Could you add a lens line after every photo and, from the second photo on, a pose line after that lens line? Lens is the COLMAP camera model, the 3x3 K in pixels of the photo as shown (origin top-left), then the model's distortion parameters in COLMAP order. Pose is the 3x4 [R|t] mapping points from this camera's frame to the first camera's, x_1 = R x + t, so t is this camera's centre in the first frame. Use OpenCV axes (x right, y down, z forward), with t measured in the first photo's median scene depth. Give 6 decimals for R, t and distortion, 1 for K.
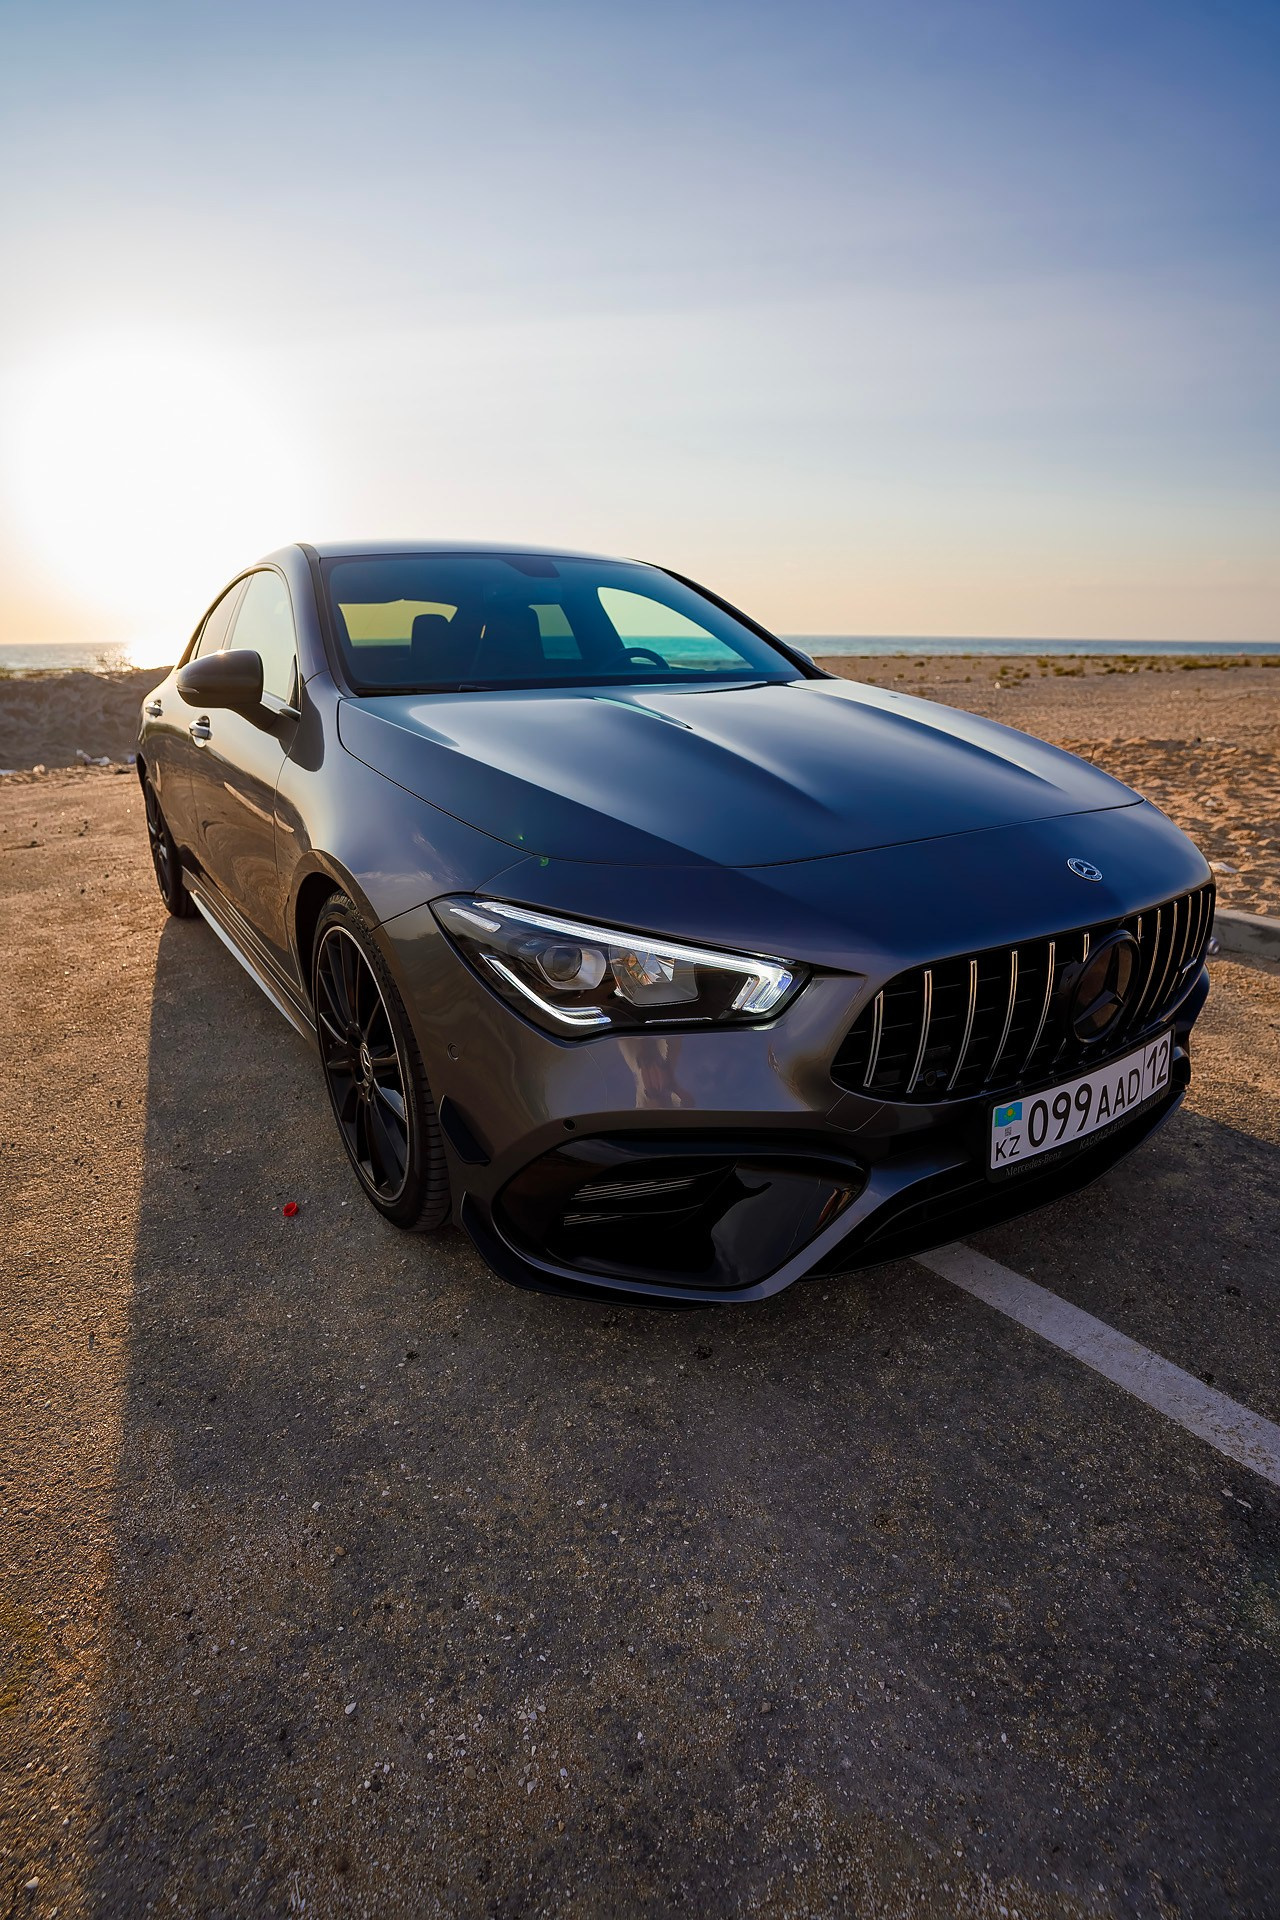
lens RADIAL K [[921.6, 0, 640.0], [0, 921.6, 960.0], [0, 0, 1]] dist [-0.044095, 0.000210]
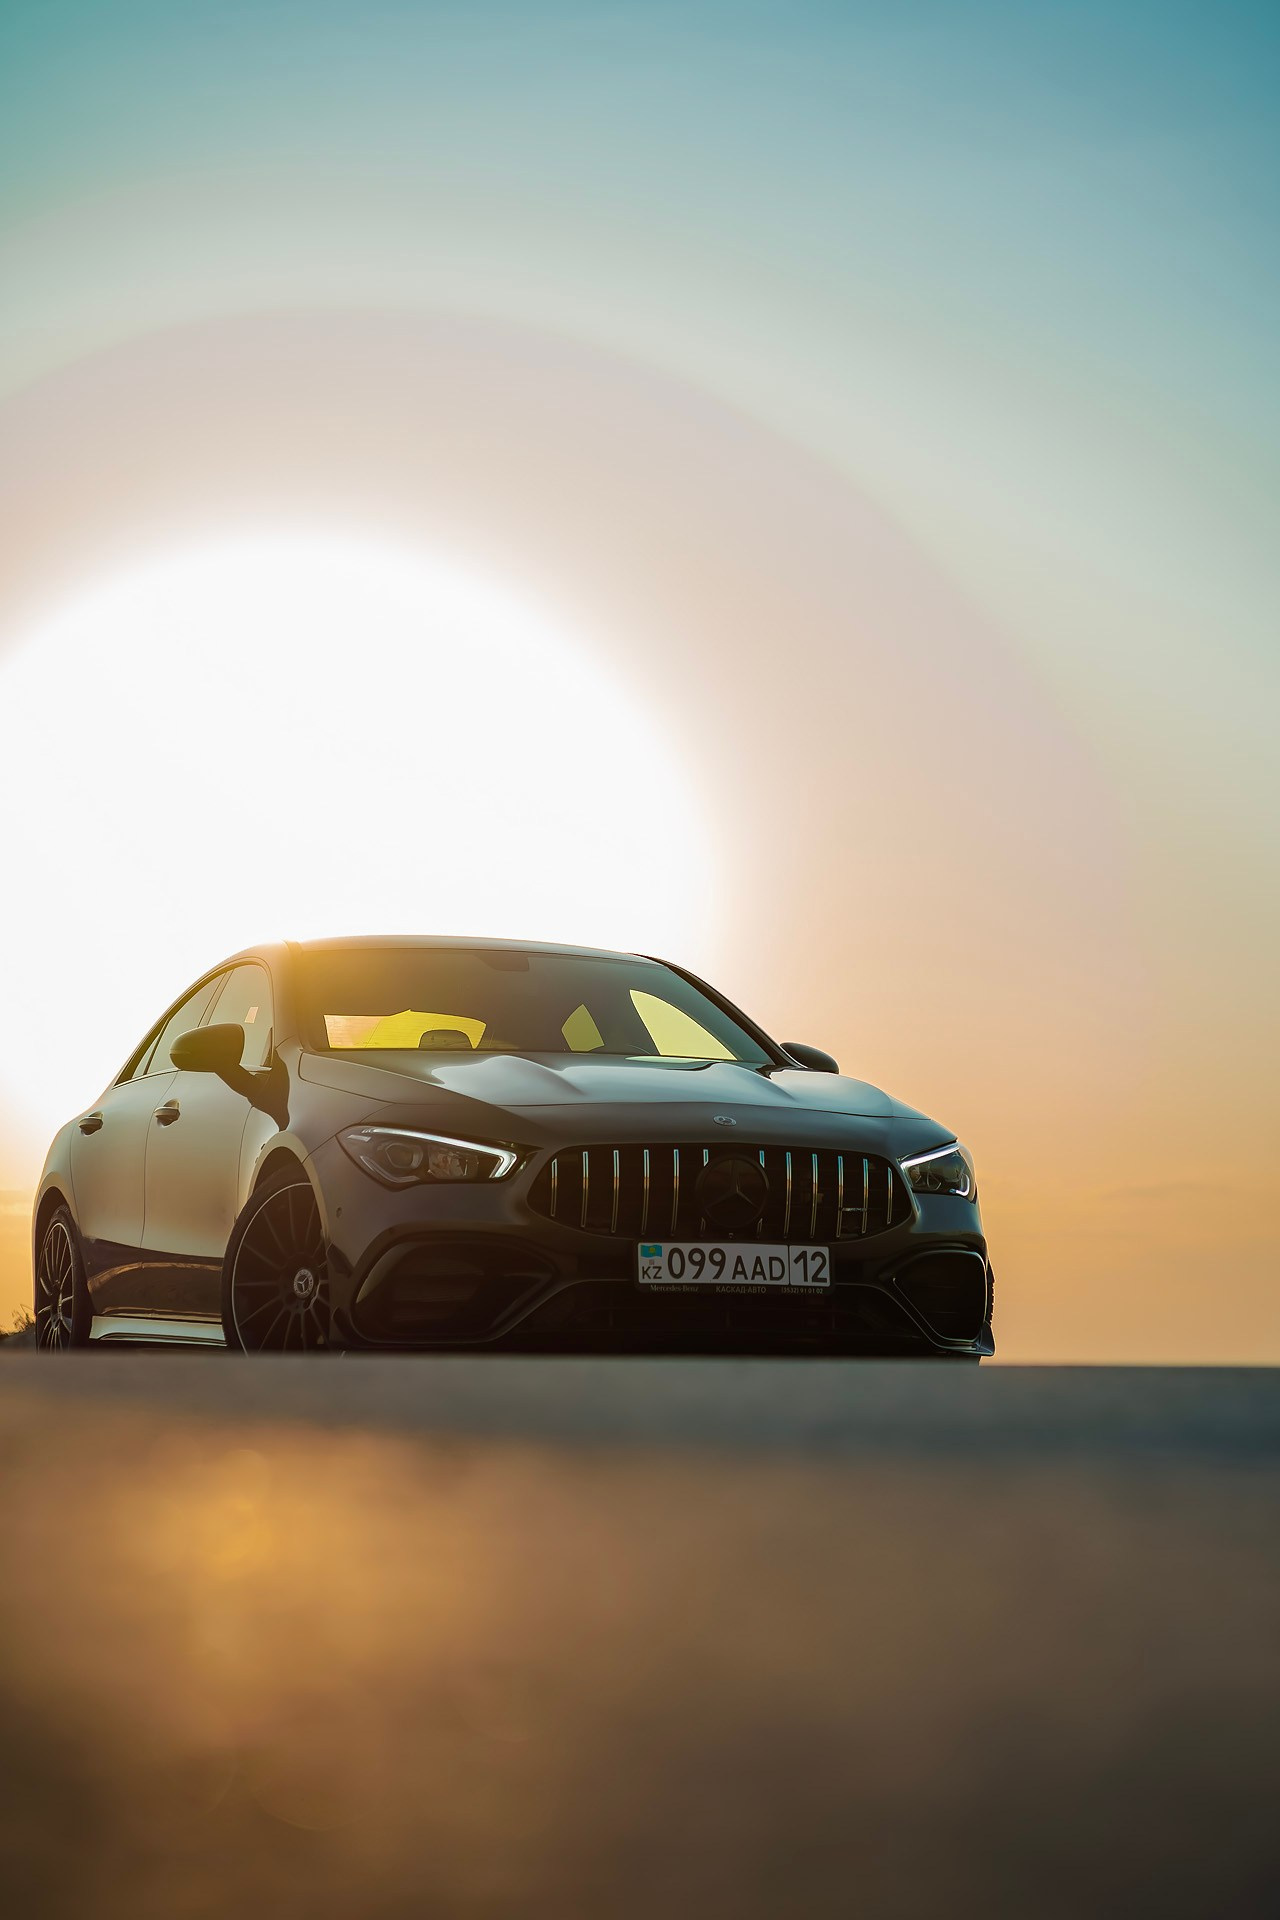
lens RADIAL K [[4730.2, 0, 640.0], [0, 4730.2, 960.0], [0, 0, 1]] dist [0.206733, -2.775948]
pose [[0.969100, -0.008160, -0.246532, 2.511955], [-0.093740, 0.912286, -0.398681, 3.124323], [0.228161, 0.409472, 0.883332, -6.840004]]
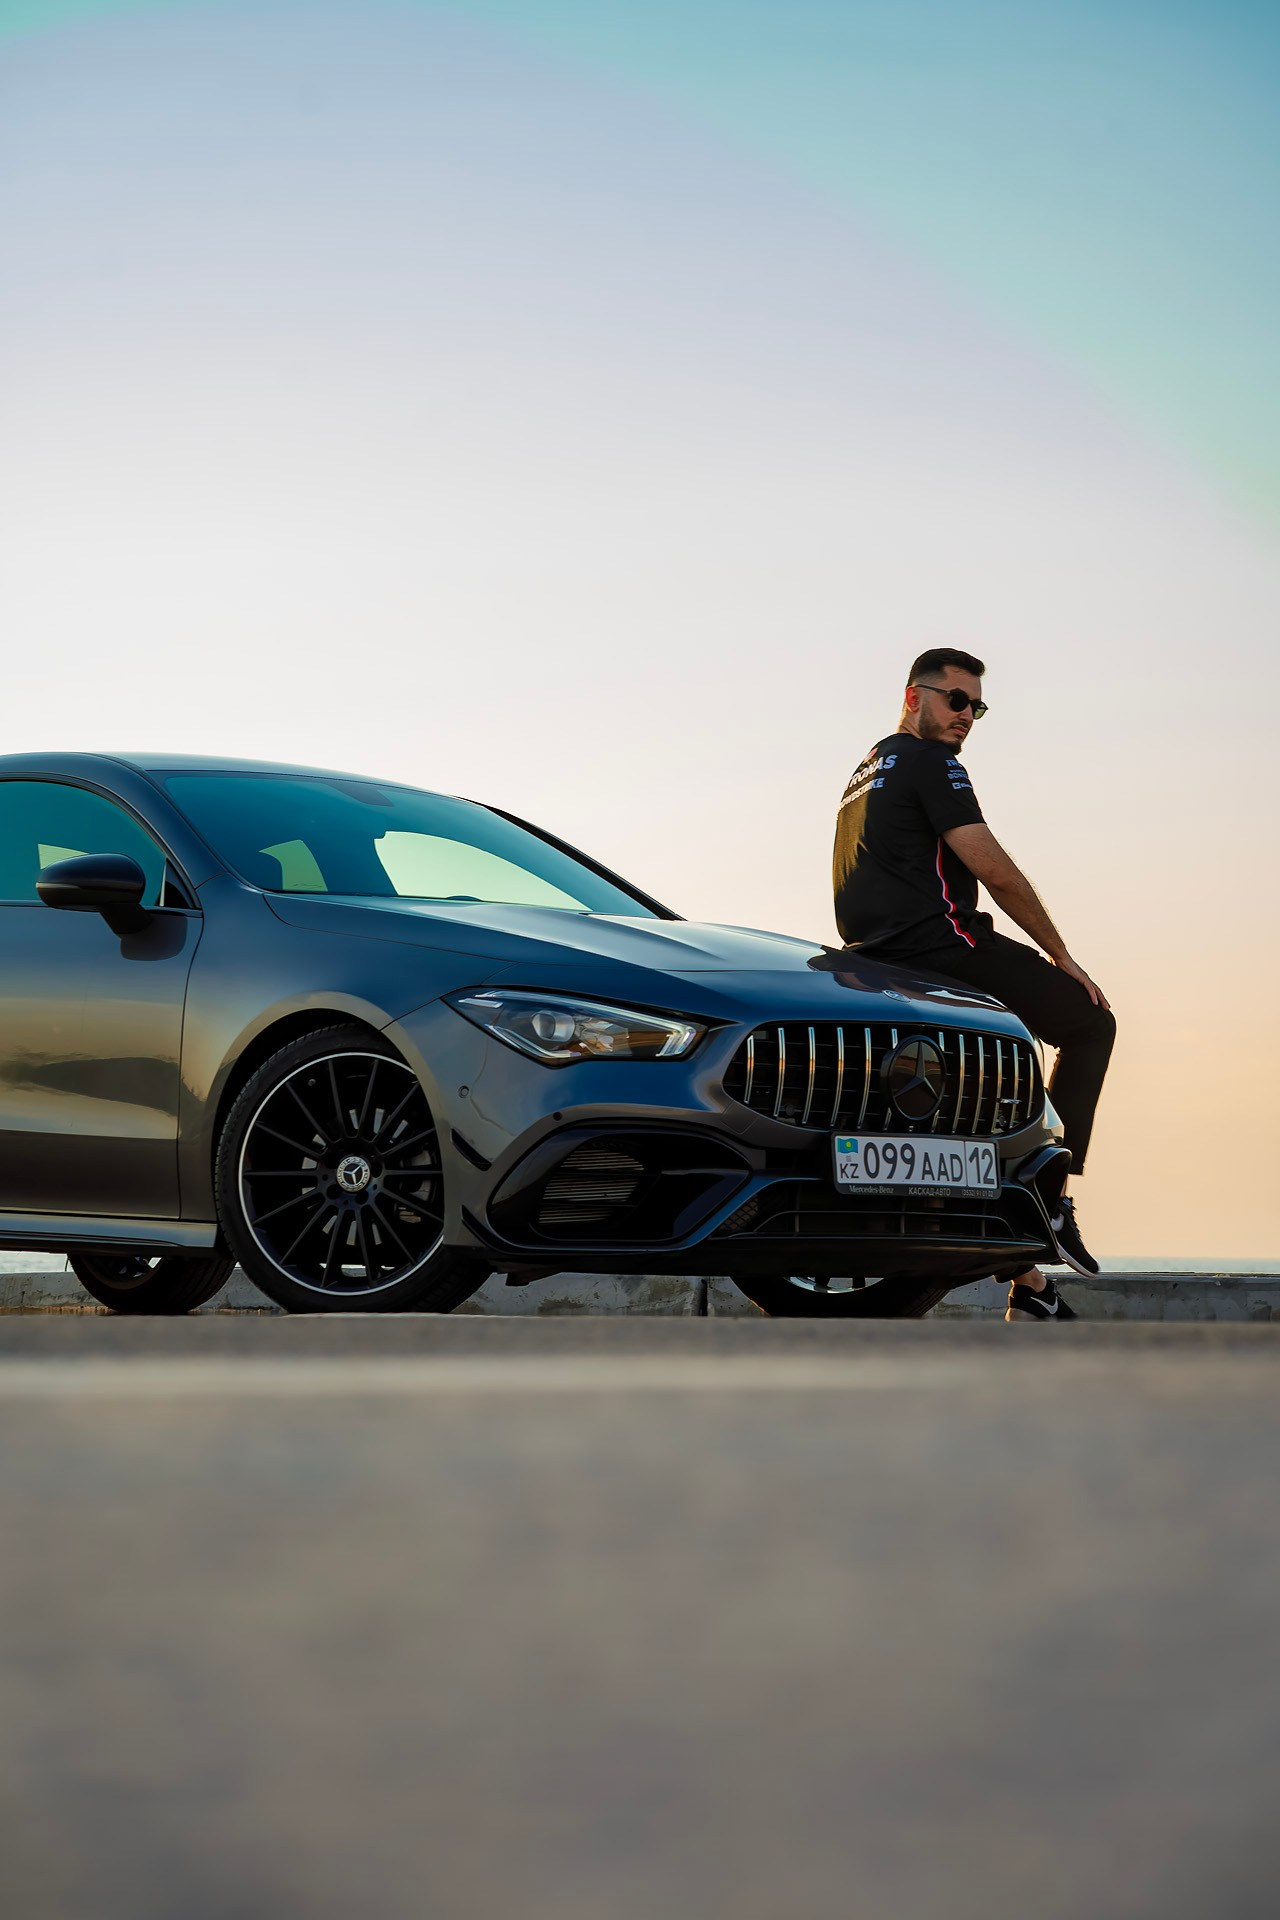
lens RADIAL K [[4730.2, 0, 640.0], [0, 4730.2, 960.0], [0, 0, 1]] dist [0.206733, -2.775948]
pose [[0.982818, 0.033540, 0.181507, -1.269003], [0.038626, 0.924209, -0.379929, 2.698205], [-0.180493, 0.380412, 0.907033, -5.764434]]
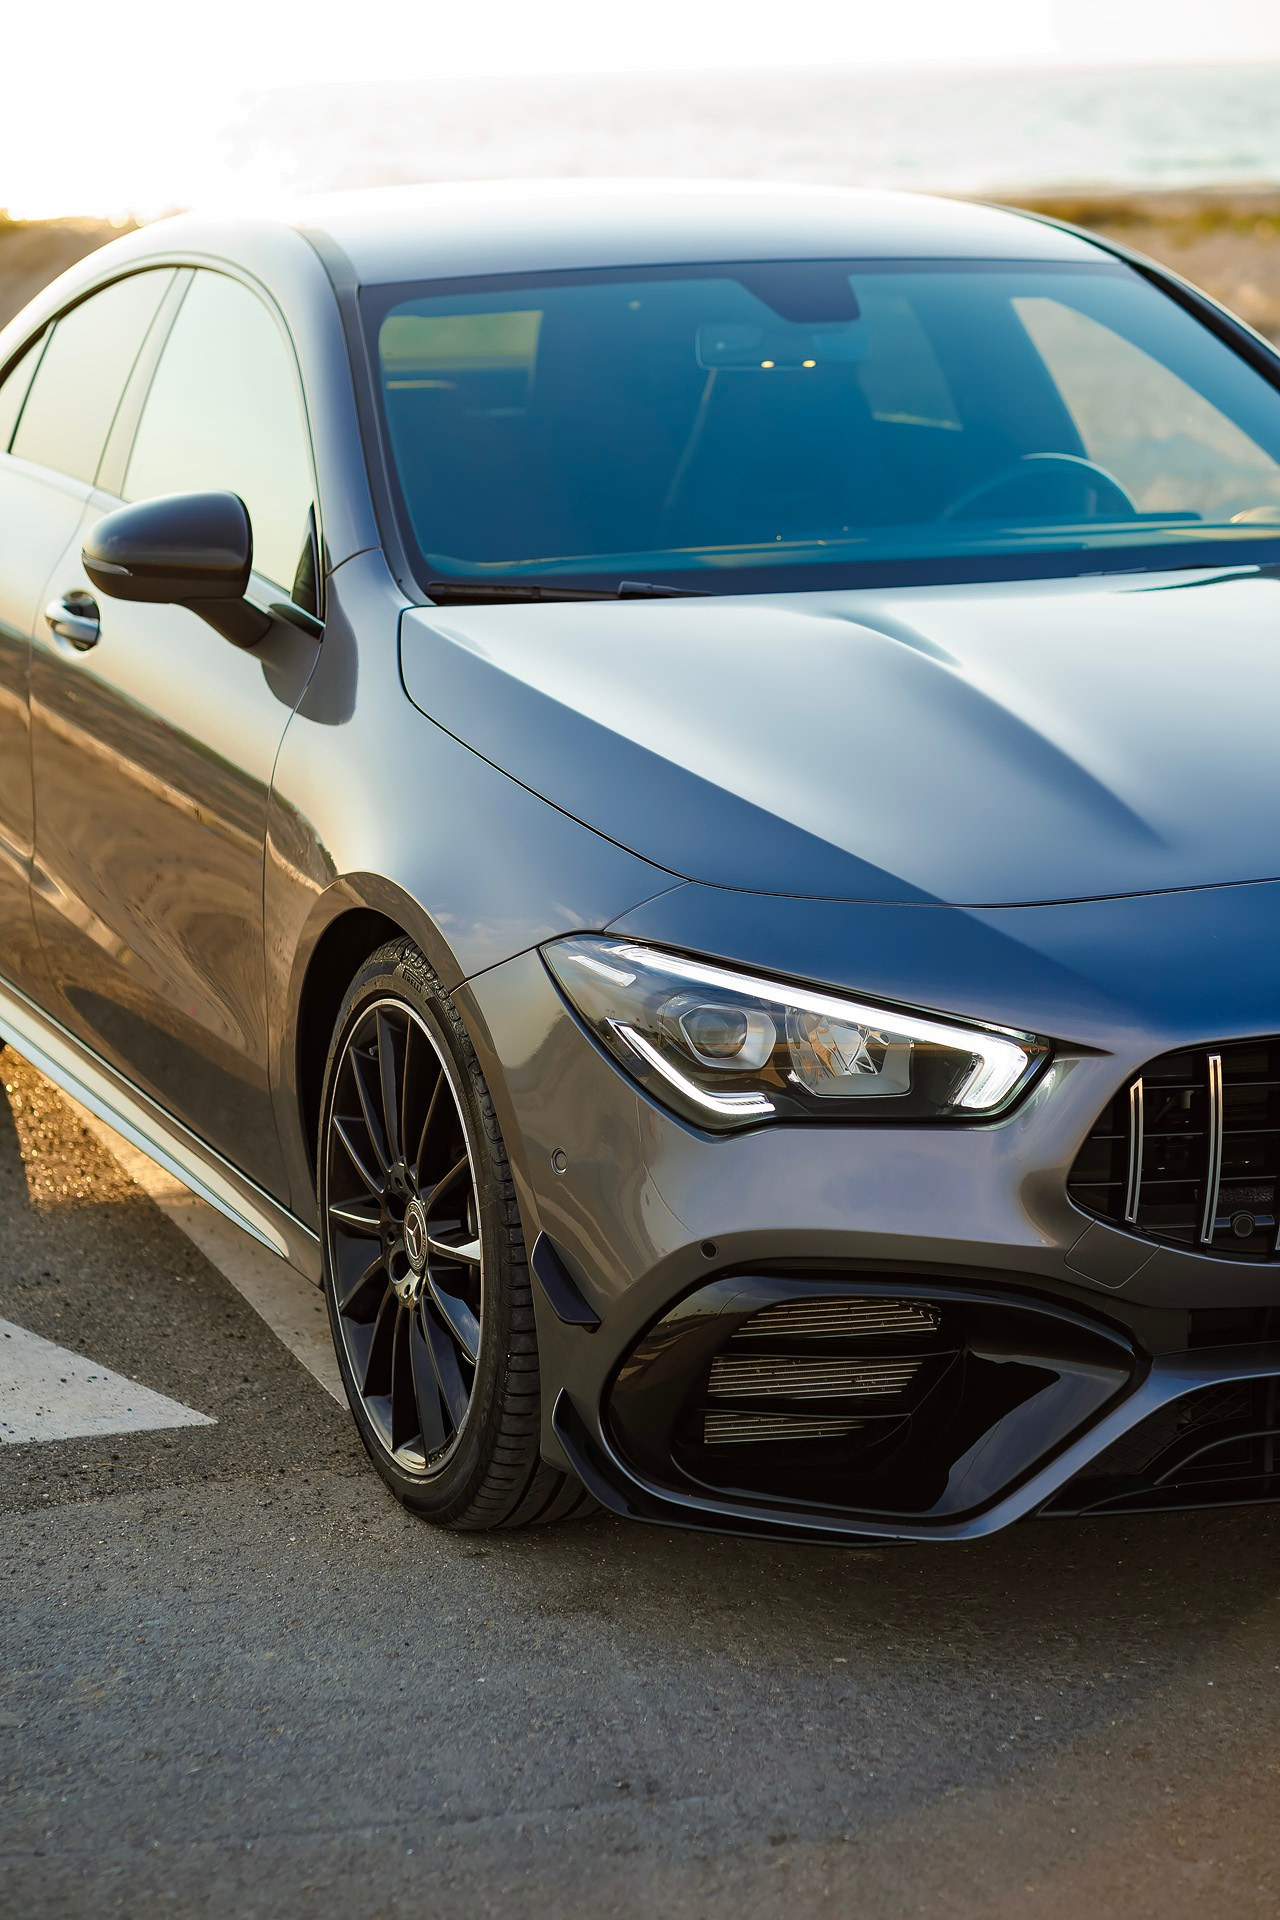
lens RADIAL K [[4730.2, 0, 640.0], [0, 4730.2, 960.0], [0, 0, 1]] dist [0.206733, -2.775948]
pose [[0.978014, 0.032411, -0.206005, 0.573263], [-0.059631, 0.990066, -0.127331, 0.393634], [0.199831, 0.136815, 0.970231, -2.414888]]
